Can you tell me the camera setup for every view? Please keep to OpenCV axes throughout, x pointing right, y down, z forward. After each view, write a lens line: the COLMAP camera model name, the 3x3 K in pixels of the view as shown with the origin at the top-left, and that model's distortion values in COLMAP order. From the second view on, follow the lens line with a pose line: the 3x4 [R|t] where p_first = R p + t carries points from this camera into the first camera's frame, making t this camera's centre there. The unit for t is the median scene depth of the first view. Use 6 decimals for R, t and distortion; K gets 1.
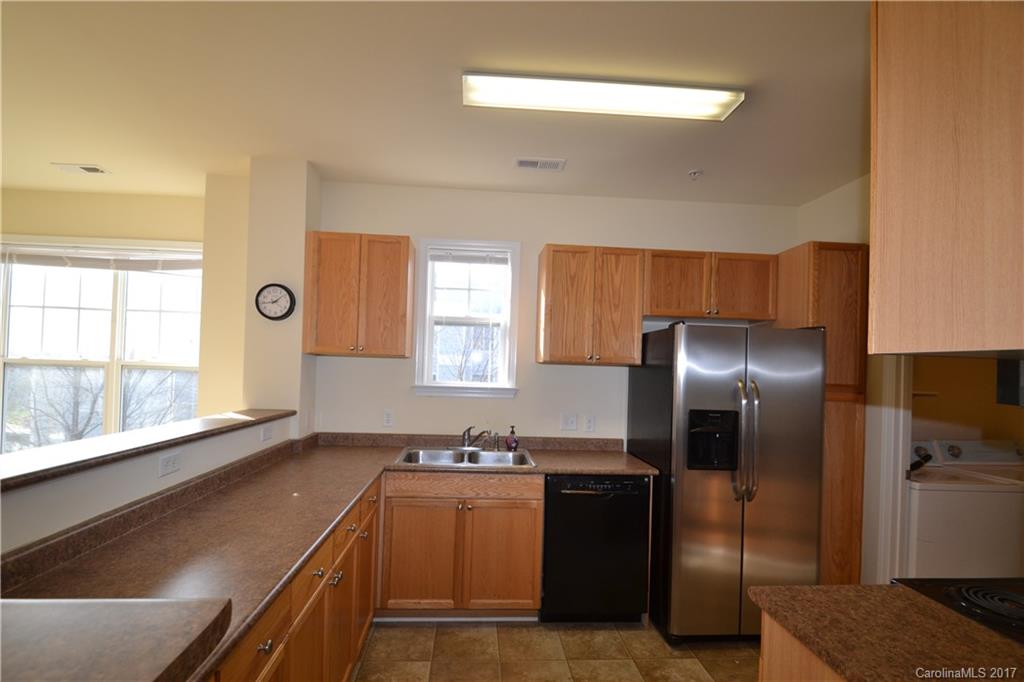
lens RADIAL K [[460.8, 0, 503.2], [0, 460.8, 359.9], [0, 0, 1]] dist [-0.002263, -0.000687]
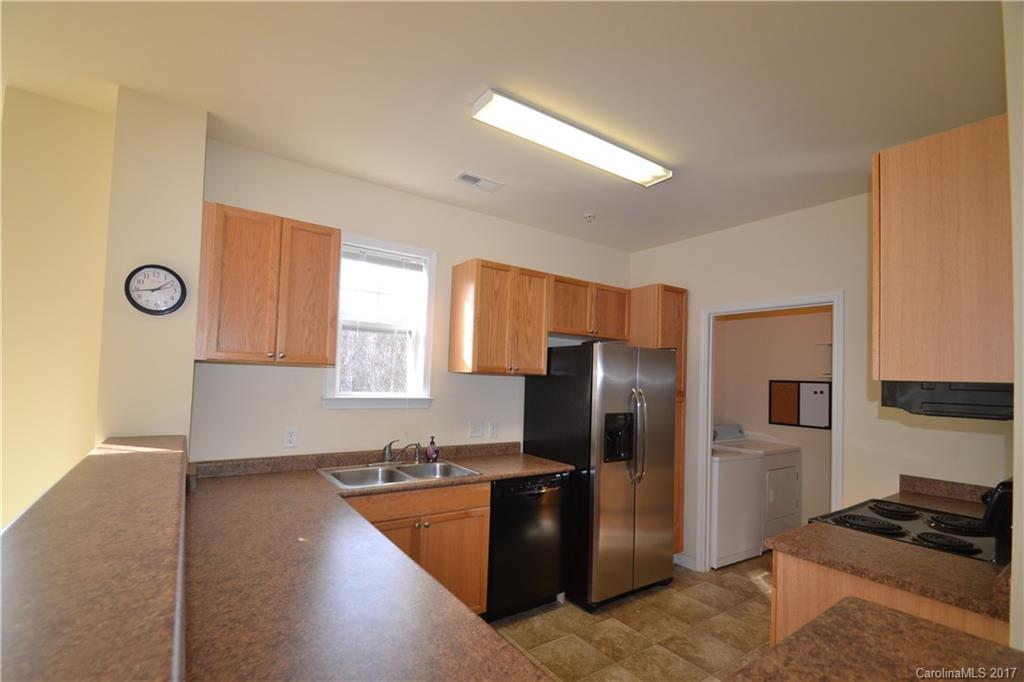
lens RADIAL K [[460.8, 0, 503.2], [0, 460.8, 359.9], [0, 0, 1]] dist [-0.002263, -0.000687]
pose [[0.858241, 0.018057, 0.512929, -0.385543], [-0.015659, 0.999837, -0.008996, -0.015388], [-0.513008, -0.000311, 0.858384, 0.081689]]
